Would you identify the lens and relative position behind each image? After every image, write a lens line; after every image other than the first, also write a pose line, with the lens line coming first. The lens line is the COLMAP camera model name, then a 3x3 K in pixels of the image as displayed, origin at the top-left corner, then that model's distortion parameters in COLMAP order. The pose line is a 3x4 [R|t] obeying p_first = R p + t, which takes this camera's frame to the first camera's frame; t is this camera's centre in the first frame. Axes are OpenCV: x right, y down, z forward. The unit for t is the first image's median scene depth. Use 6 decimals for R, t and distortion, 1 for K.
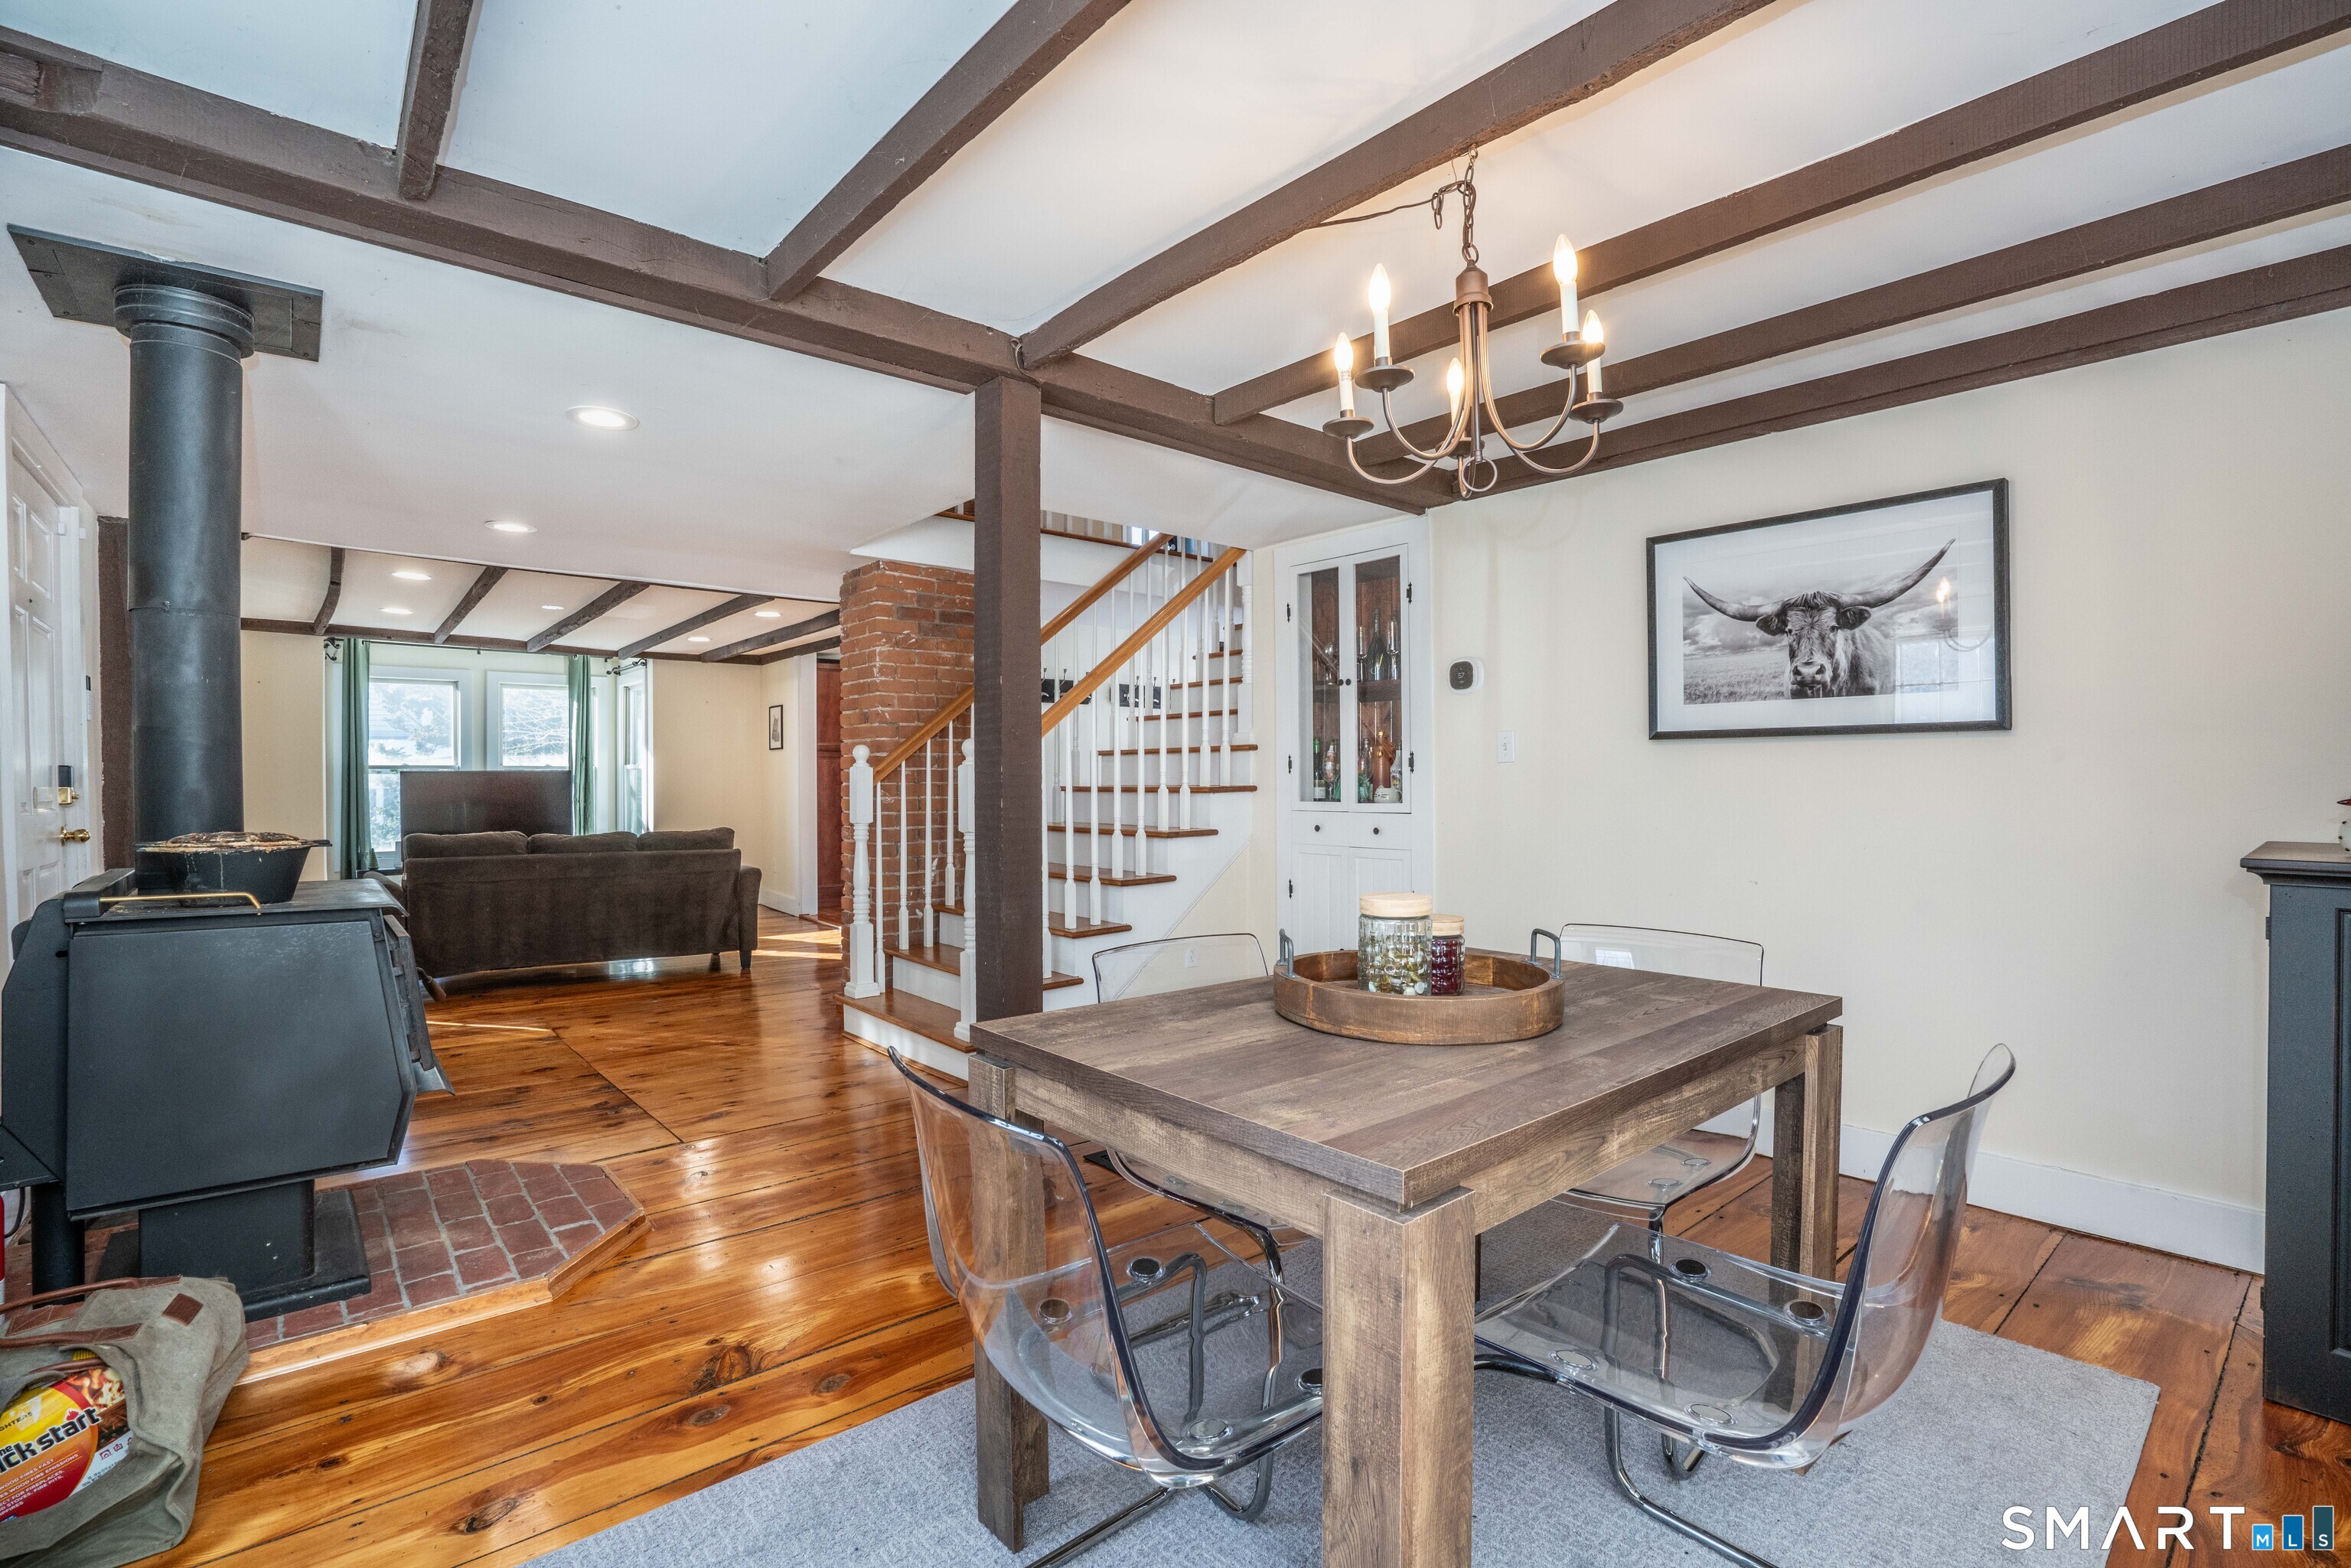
lens RADIAL K [[1063.4, 0, 1175.5], [0, 1063.4, 784.0], [0, 0, 1]] dist [-0.055781, 0.009894]
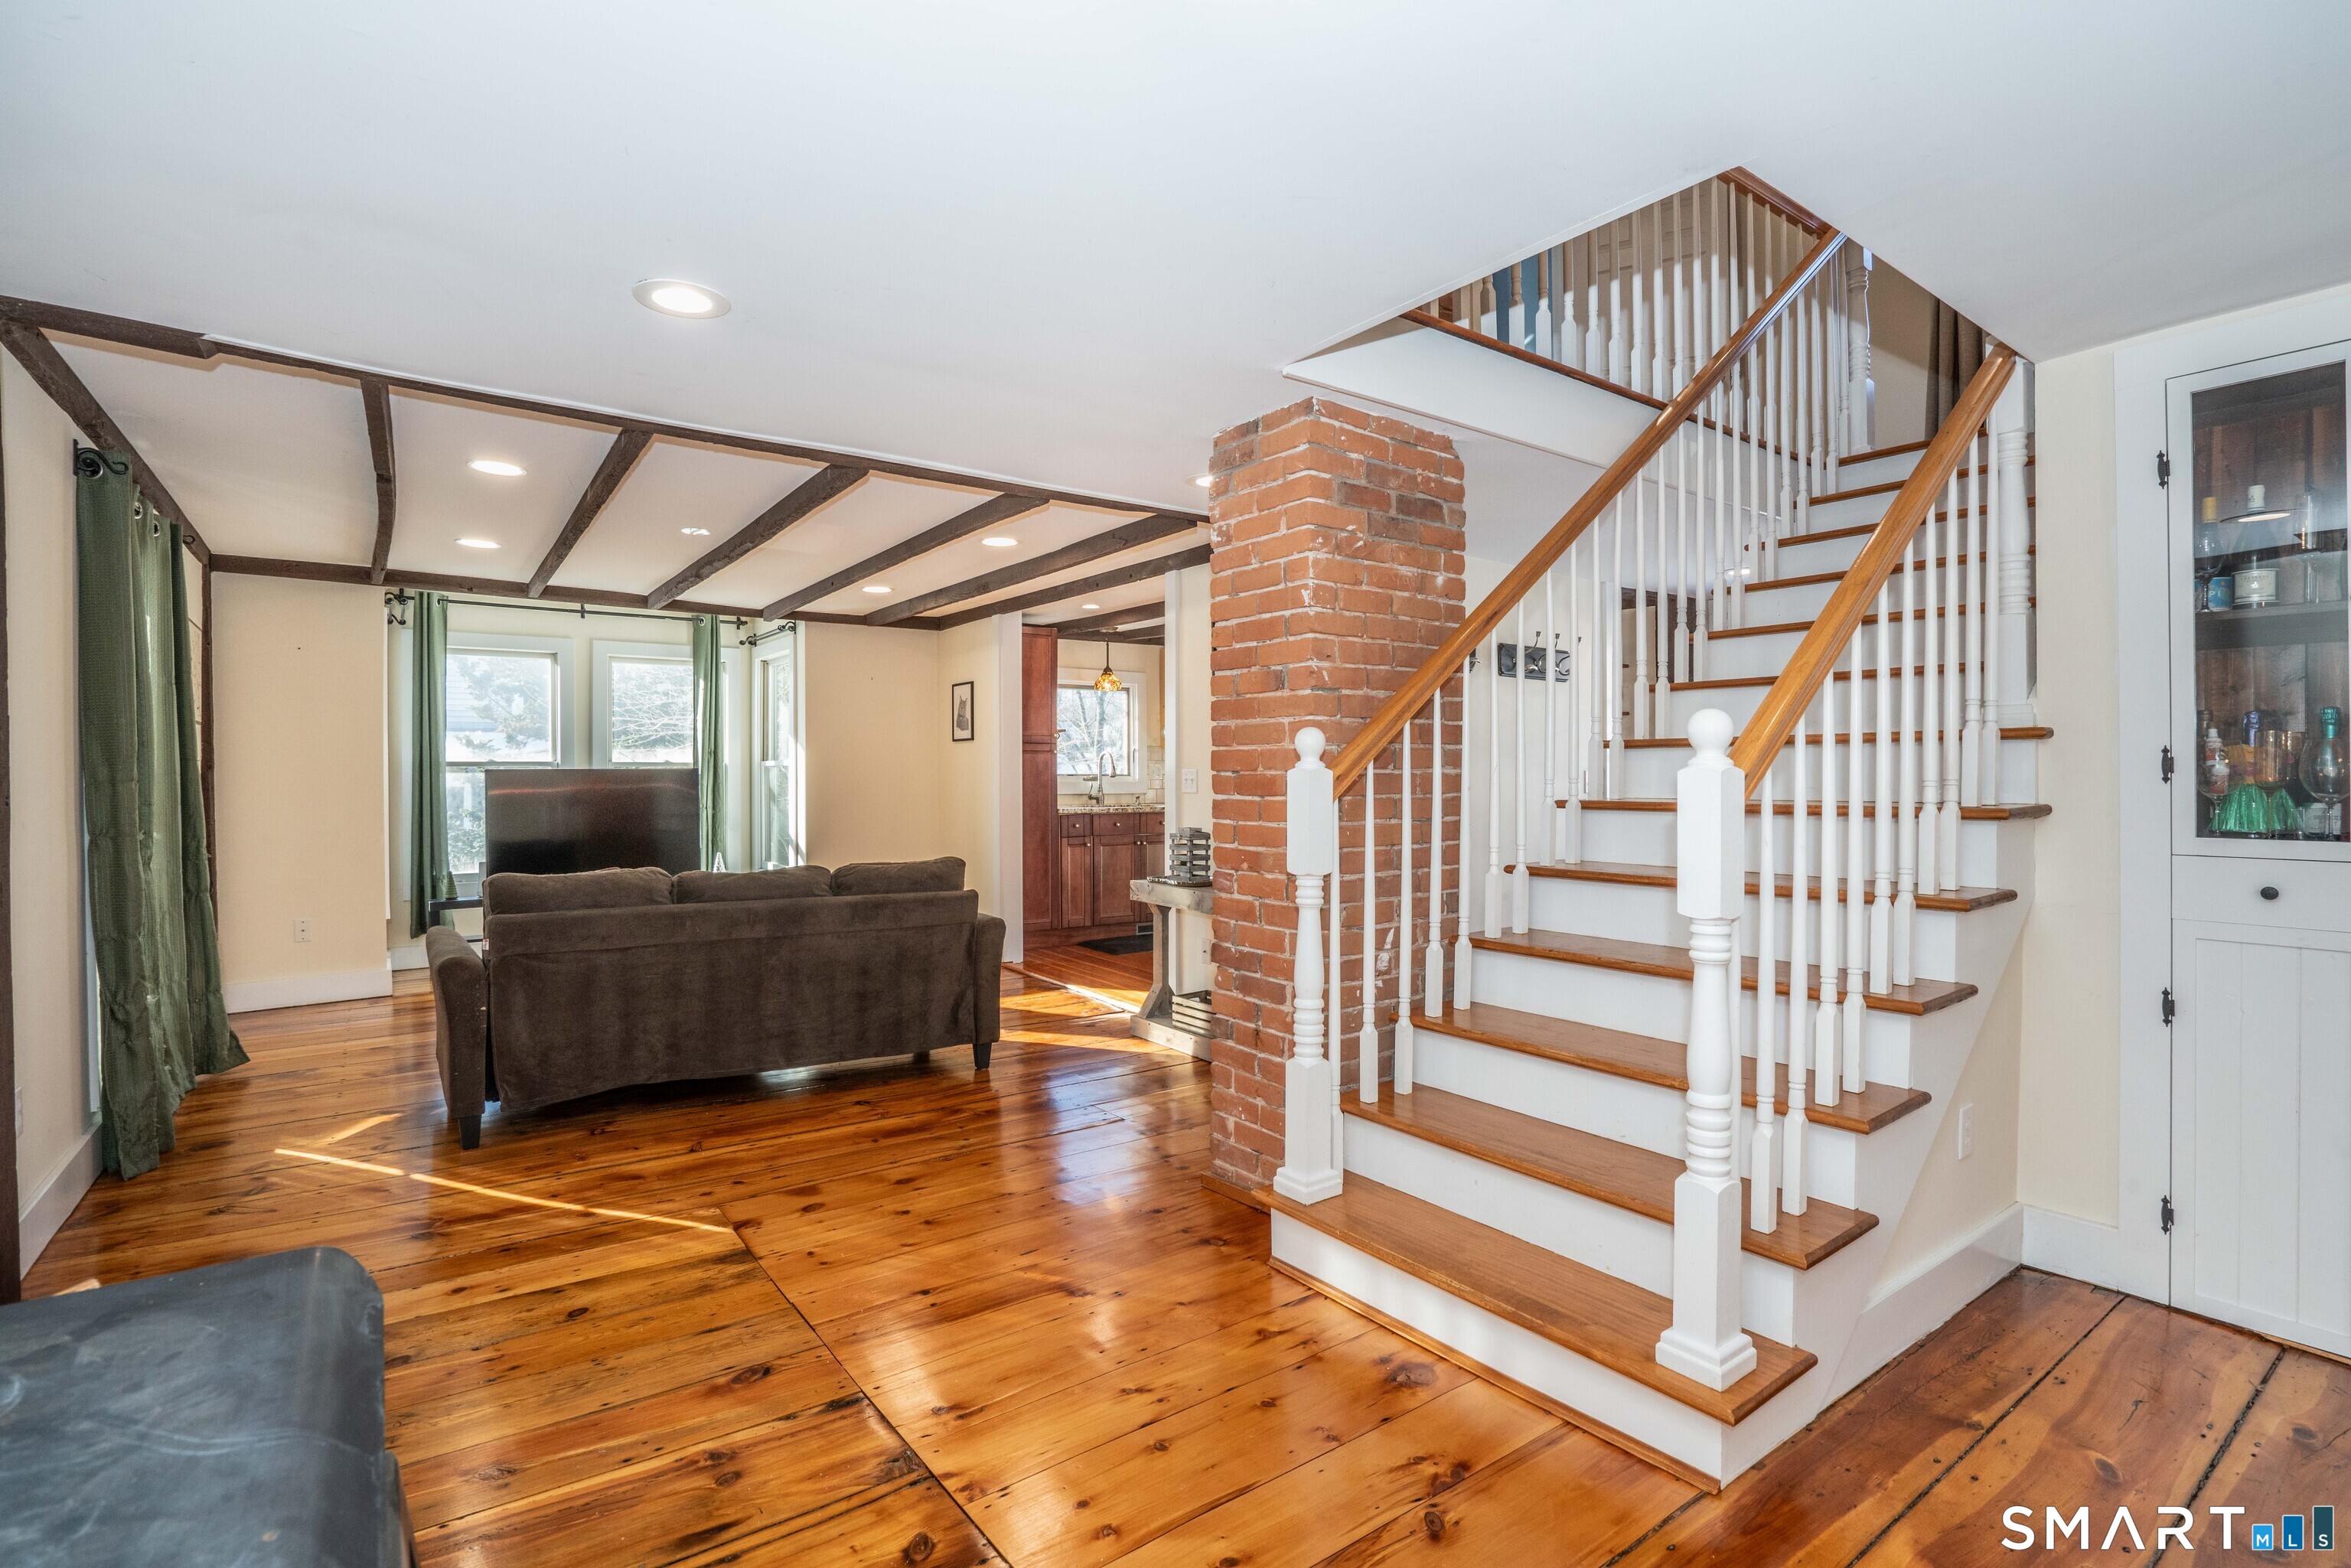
lens RADIAL K [[1088.6, 0, 1175.5], [0, 1088.6, 784.0], [0, 0, 1]] dist [-0.053938, 0.000640]
pose [[0.997327, 0.001414, -0.073055, -0.204635], [-0.001017, 0.999985, 0.005473, -0.007386], [0.073062, -0.005384, 0.997313, 0.281904]]
